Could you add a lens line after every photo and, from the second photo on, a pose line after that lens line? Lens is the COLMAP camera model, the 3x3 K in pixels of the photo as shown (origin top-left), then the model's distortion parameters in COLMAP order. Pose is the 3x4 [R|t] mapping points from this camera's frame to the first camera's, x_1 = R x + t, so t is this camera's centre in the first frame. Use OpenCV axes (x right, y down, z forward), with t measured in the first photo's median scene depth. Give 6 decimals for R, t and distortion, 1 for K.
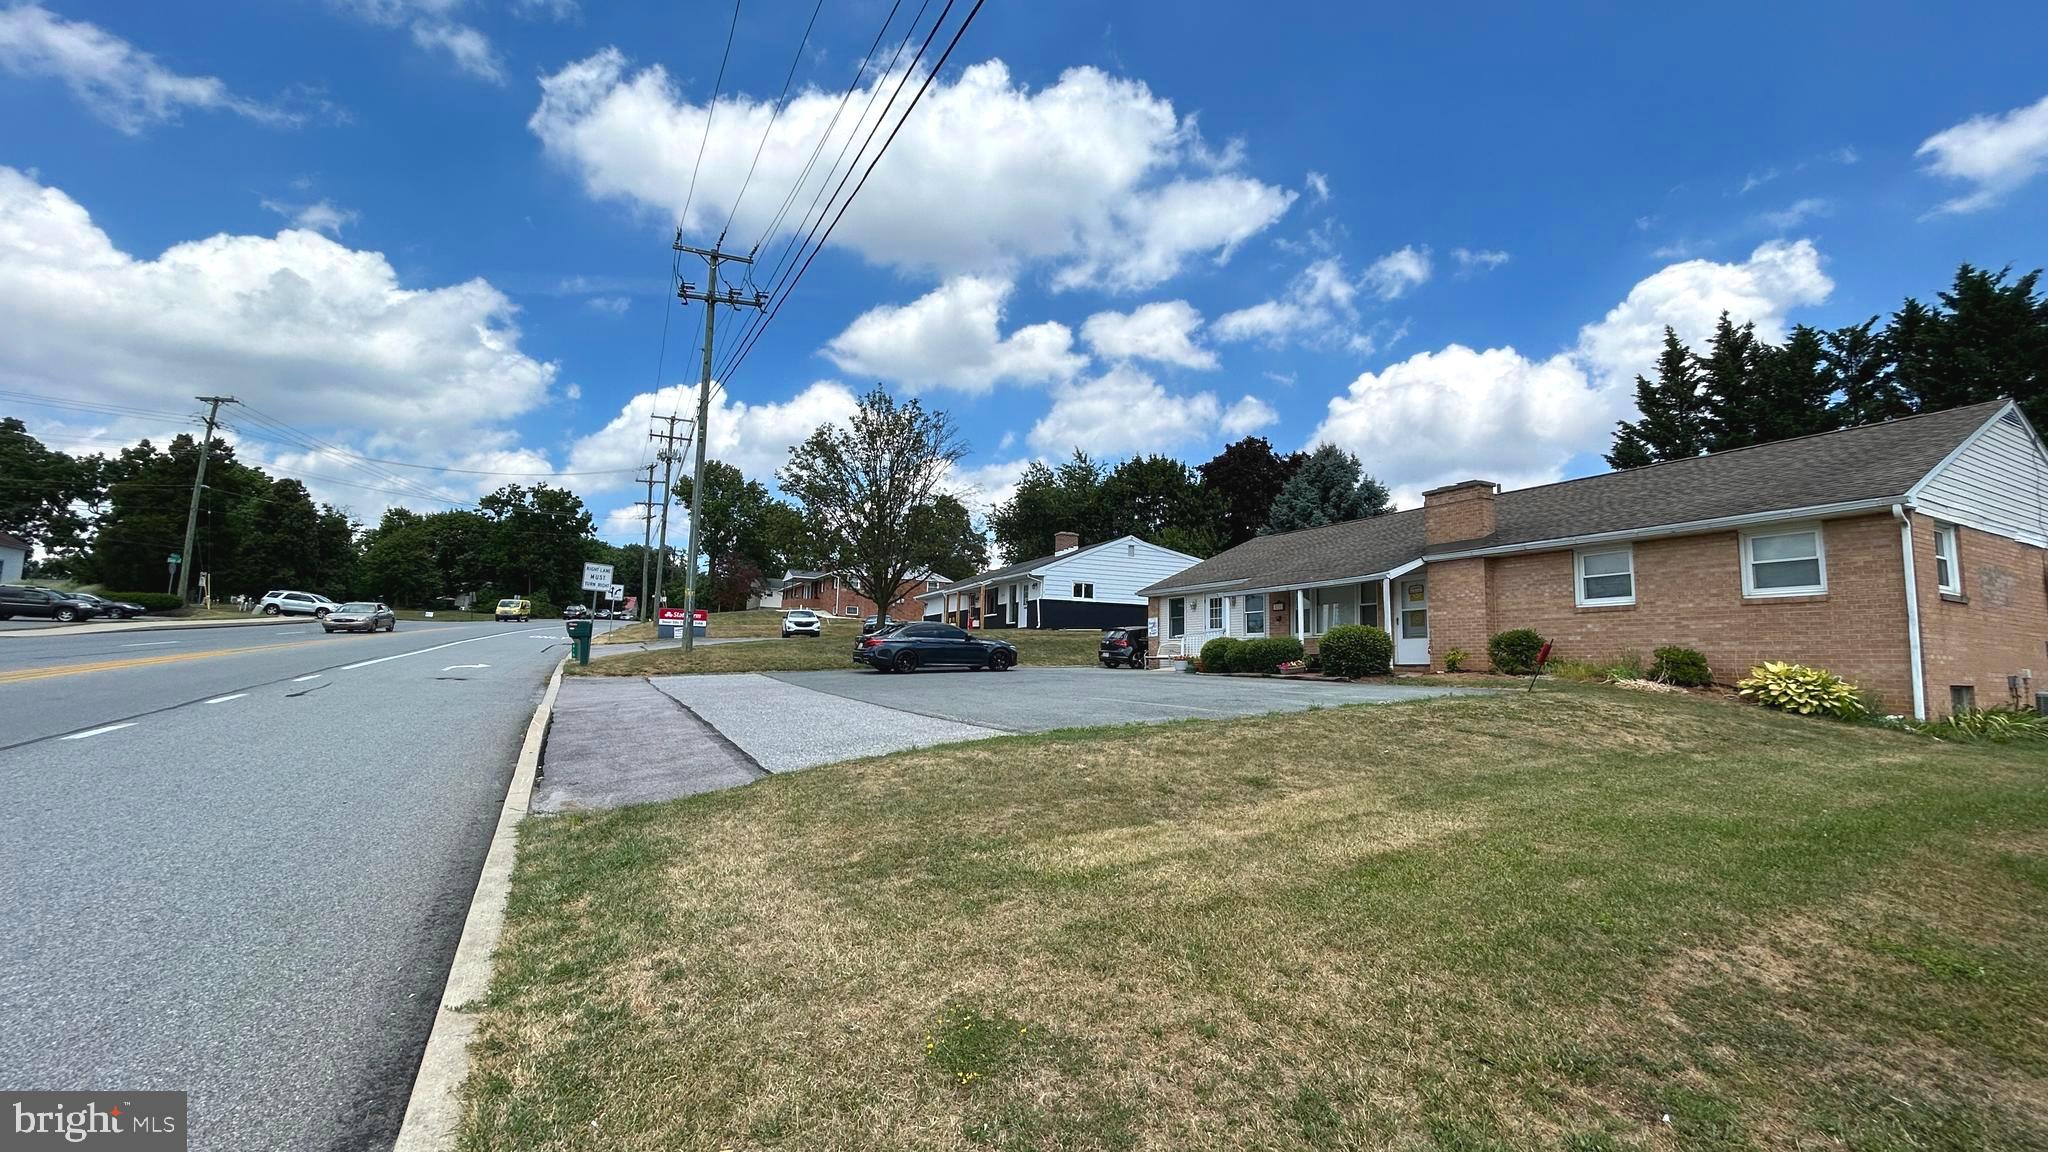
lens RADIAL K [[823.5, 0, 1024.0], [0, 823.5, 576.0], [0, 0, 1]] dist [-0.001727, 0.000108]
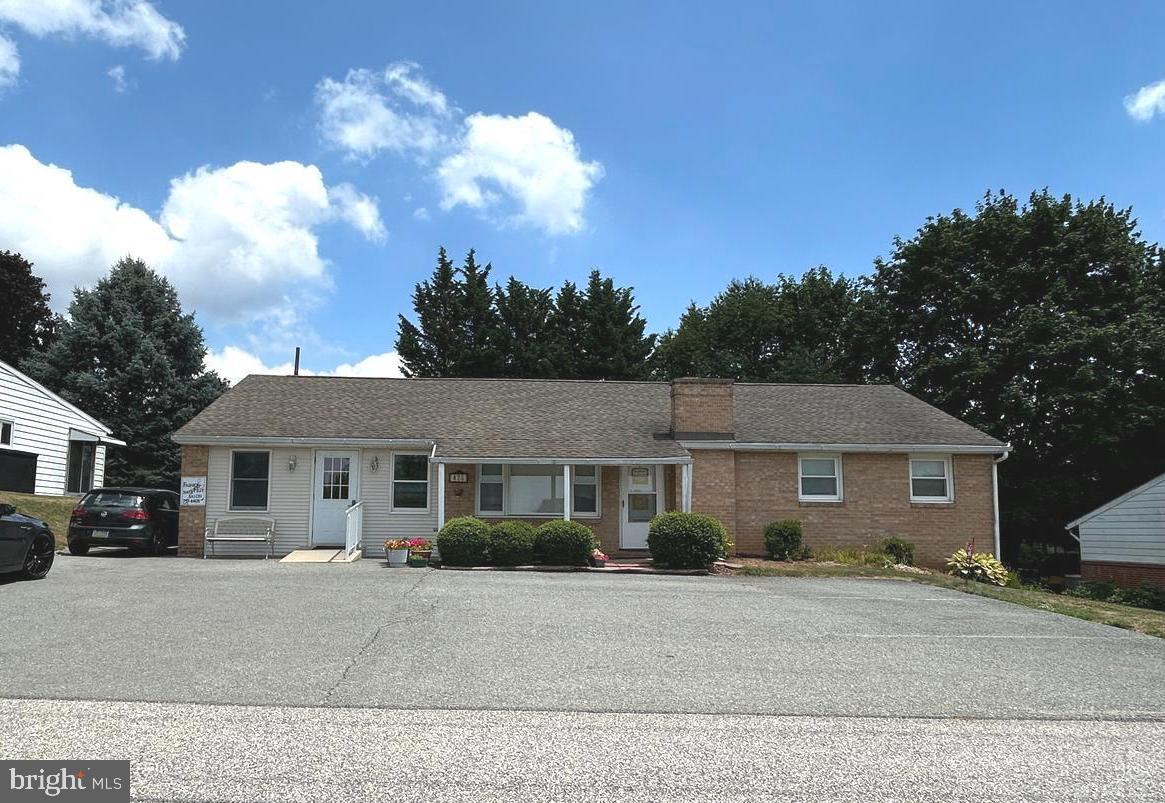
lens RADIAL K [[826.7, 0, 537.8], [0, 826.7, 431.4], [0, 0, 1]] dist [0.001354, -0.004425]
pose [[0.402505, 0.090399, 0.910943, -0.540580], [-0.100895, 0.993430, -0.054004, 0.036939], [-0.909841, -0.070173, 0.408982, 0.791979]]
